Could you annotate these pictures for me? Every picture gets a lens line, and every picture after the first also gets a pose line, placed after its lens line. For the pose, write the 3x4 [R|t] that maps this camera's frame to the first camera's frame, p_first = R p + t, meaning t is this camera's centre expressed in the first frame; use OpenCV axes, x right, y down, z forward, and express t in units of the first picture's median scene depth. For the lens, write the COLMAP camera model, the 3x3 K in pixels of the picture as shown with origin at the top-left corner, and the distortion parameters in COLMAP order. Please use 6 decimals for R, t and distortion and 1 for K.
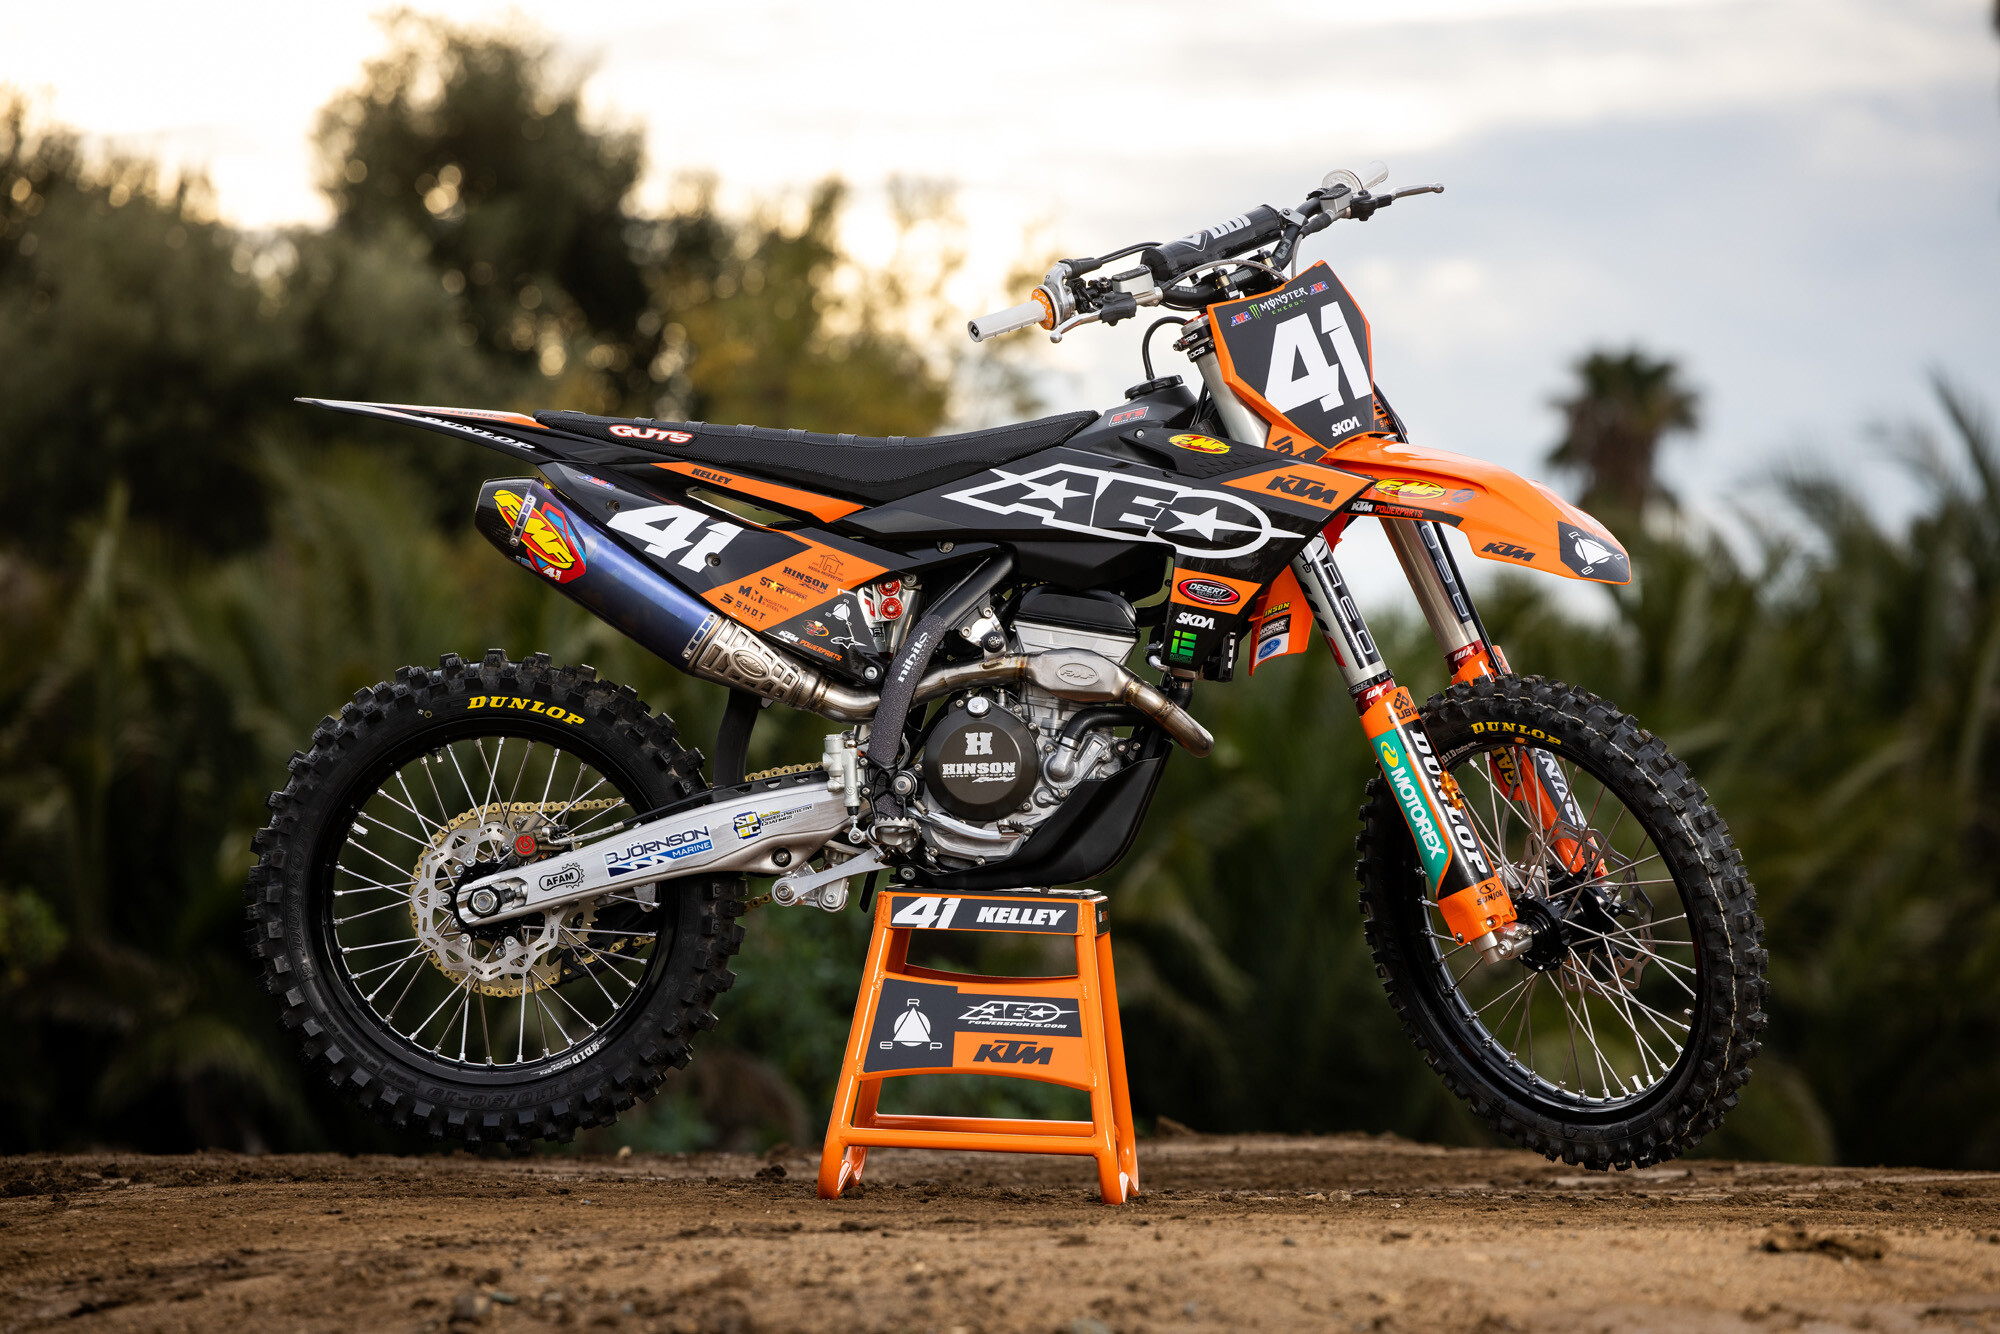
lens RADIAL K [[14064.9, 0, 1082.4], [0, 14064.9, 666.2], [0, 0, 1]] dist [1.338726, 0.000000]
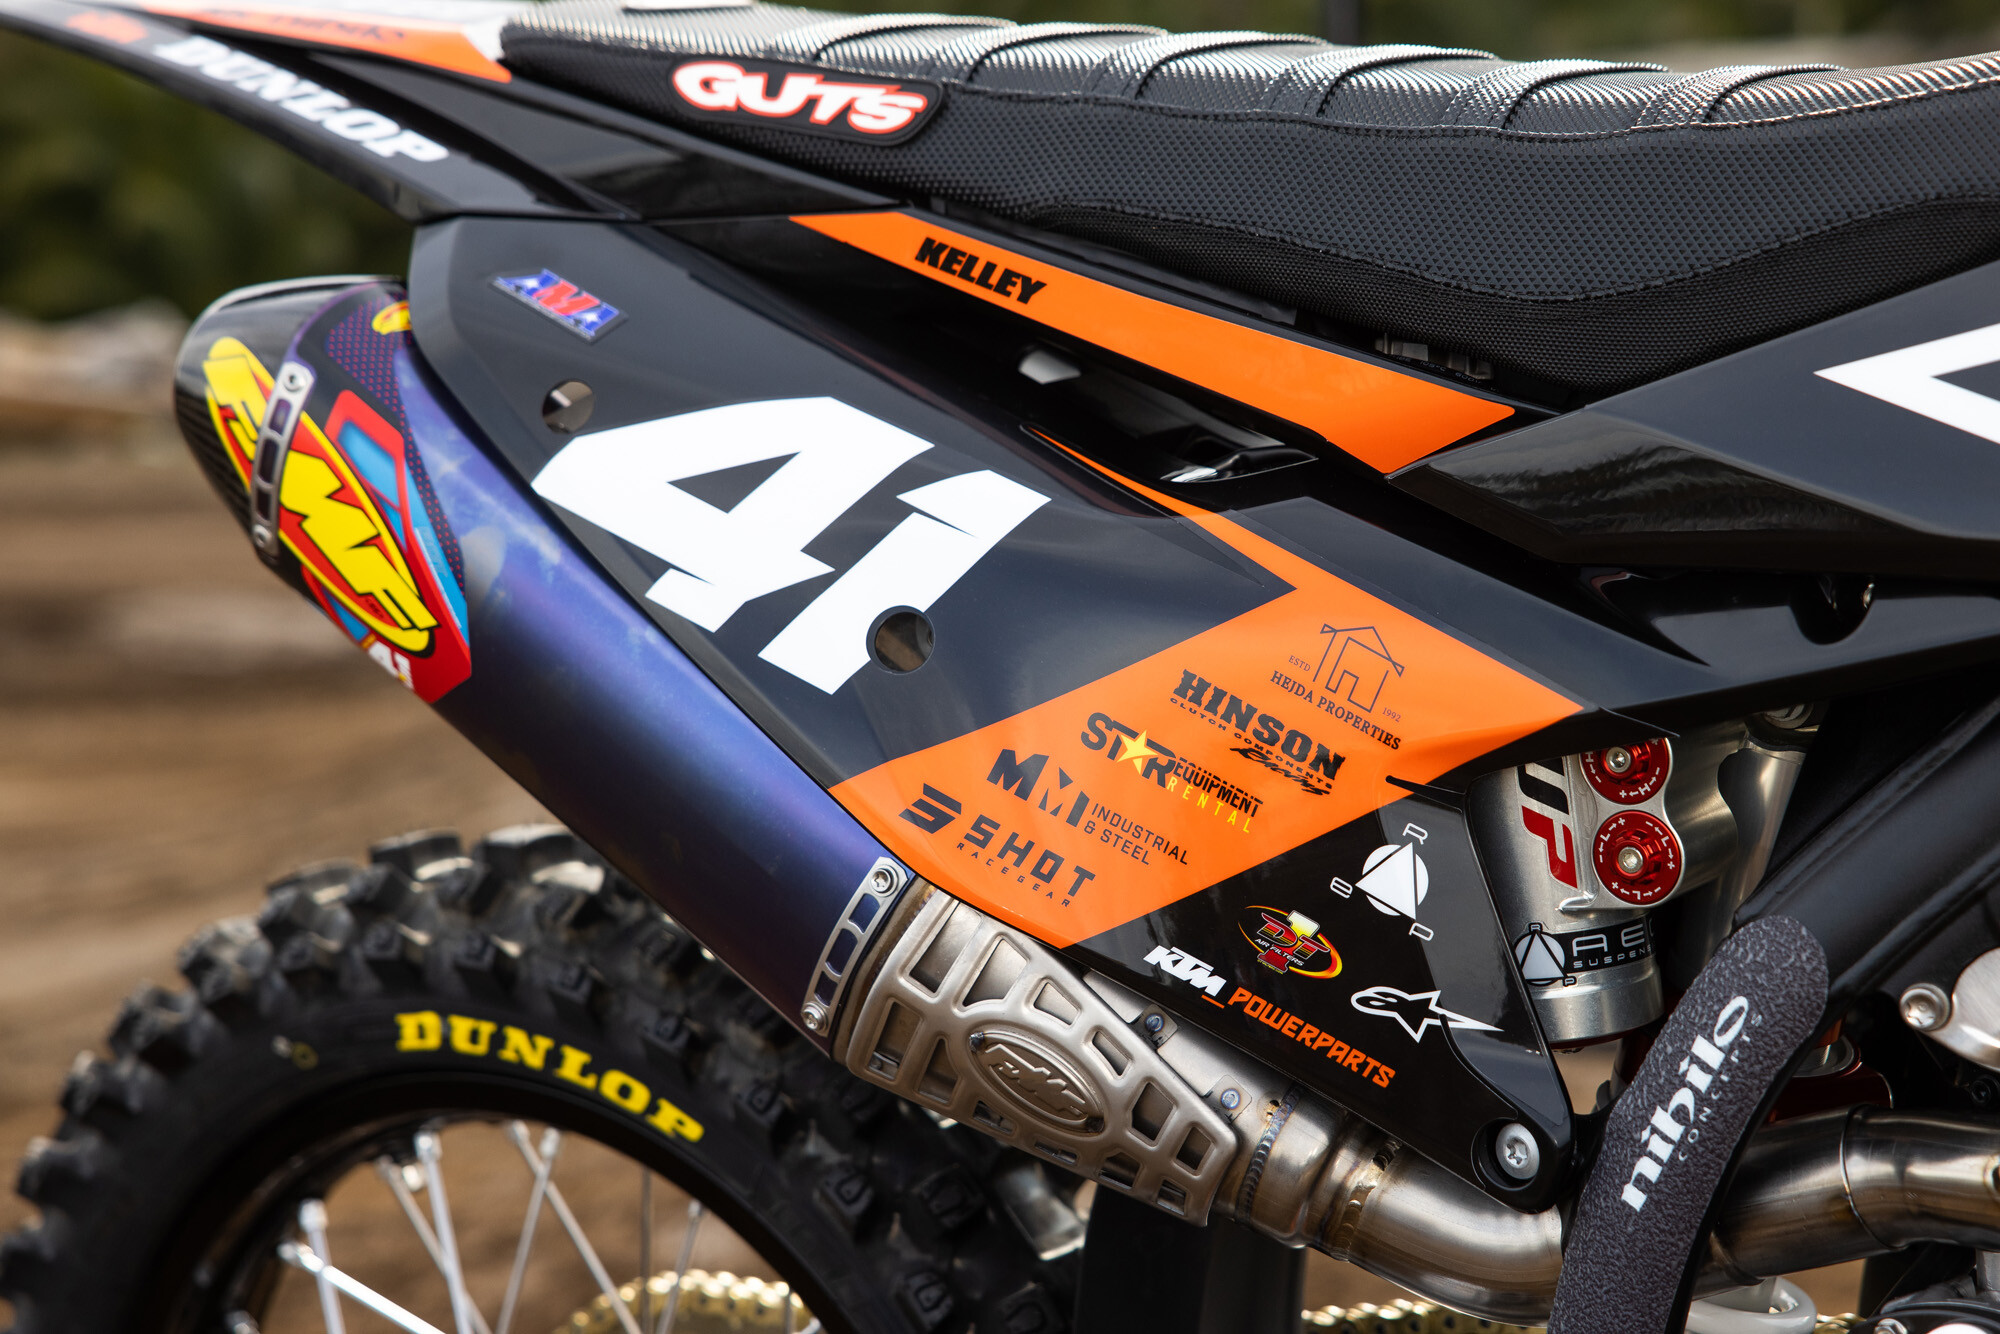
lens RADIAL K [[4516.5, 0, 1083.1], [0, 4516.5, 704.8], [0, 0, 1]] dist [0.309682, 0.000000]
pose [[0.855512, 0.050540, -0.515310, 0.016559], [0.044612, 0.984329, 0.170606, -0.019530], [0.515857, -0.168944, 0.839851, 0.935906]]
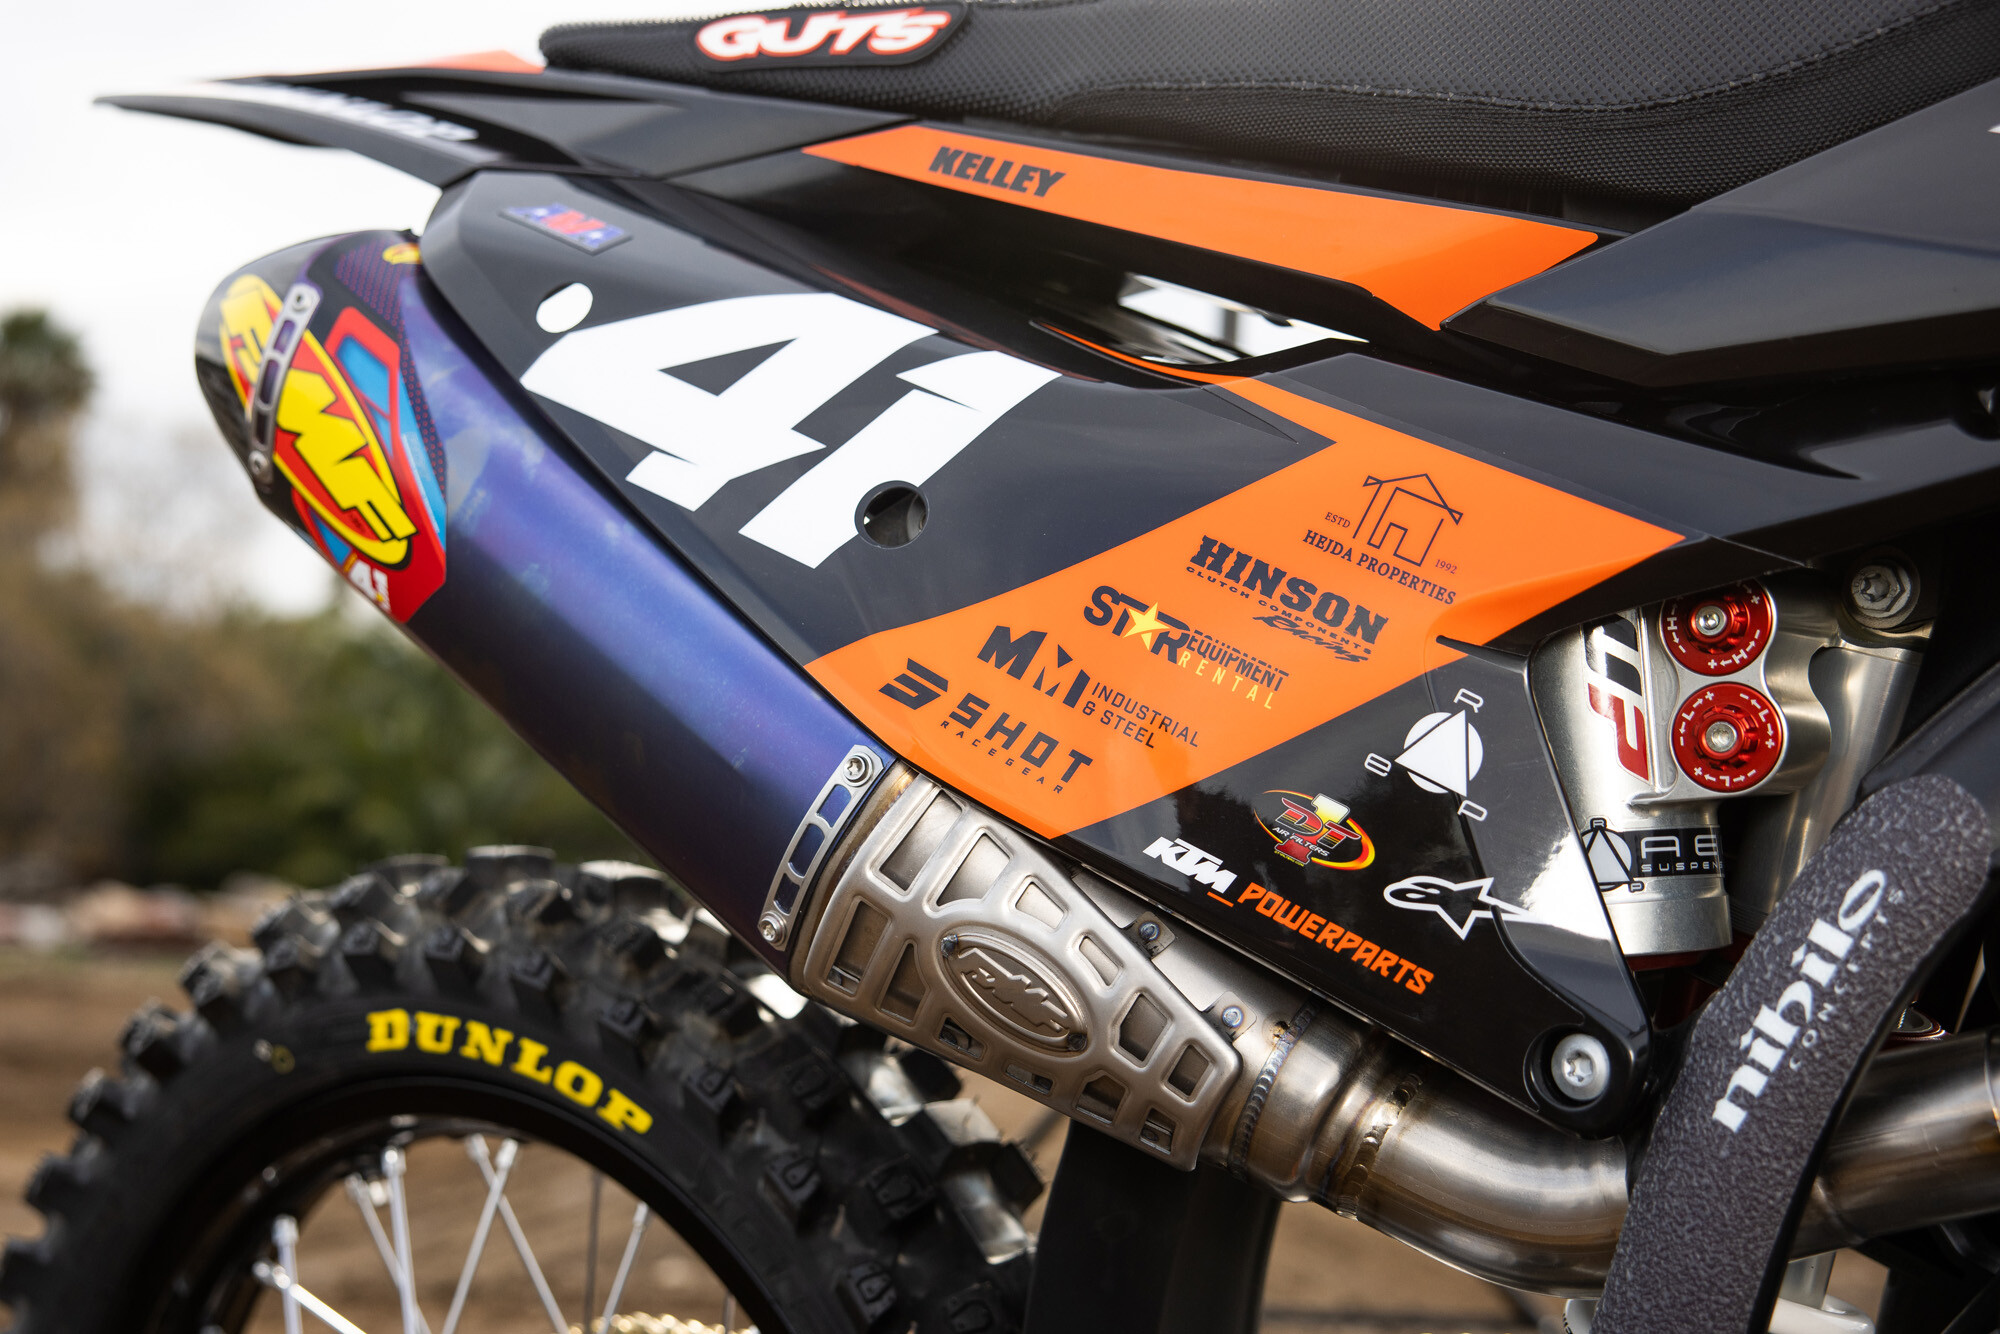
lens RADIAL K [[2880.8, 0, 845.6], [0, 2880.8, 728.8], [0, 0, 1]] dist [0.065714, 0.000000]
pose [[0.831549, 0.013018, -0.555299, -0.001194], [-0.012254, 0.999912, 0.005092, -0.004303], [0.555317, 0.002570, 0.831635, 0.960999]]
